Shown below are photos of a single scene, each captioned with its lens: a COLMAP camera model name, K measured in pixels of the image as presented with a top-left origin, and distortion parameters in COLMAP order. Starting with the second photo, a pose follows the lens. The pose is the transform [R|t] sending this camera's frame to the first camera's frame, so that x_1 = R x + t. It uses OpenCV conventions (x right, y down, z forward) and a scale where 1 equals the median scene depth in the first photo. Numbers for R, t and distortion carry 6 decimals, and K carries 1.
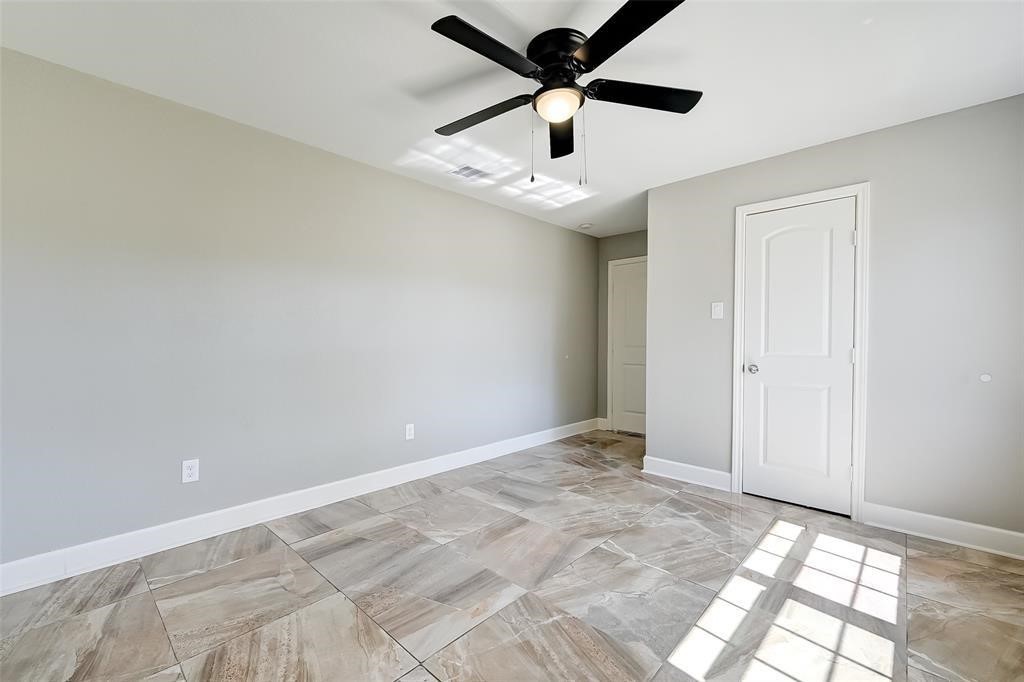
lens RADIAL K [[389.1, 0, 530.2], [0, 389.1, 343.3], [0, 0, 1]] dist [-0.000910, -0.000089]
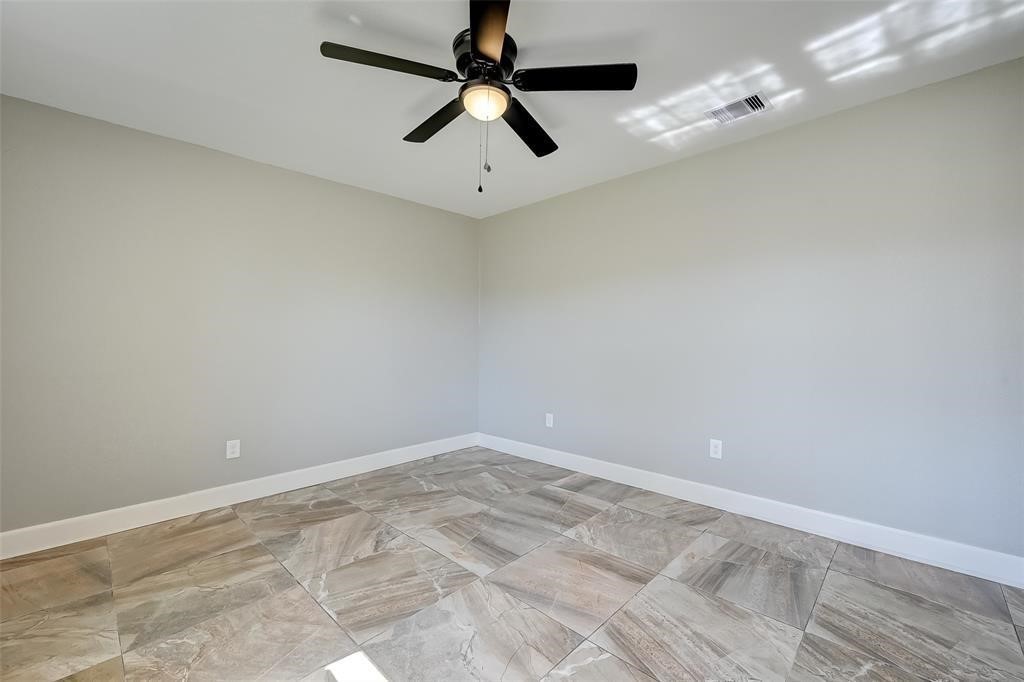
lens RADIAL K [[409.1, 0, 512.0], [0, 409.1, 341.0], [0, 0, 1]] dist [-0.000968, -0.000004]
pose [[0.025184, 0.003375, -0.999677, 0.820137], [-0.006315, 0.999975, 0.003217, -0.010829], [0.999663, 0.006232, 0.025204, 0.772501]]
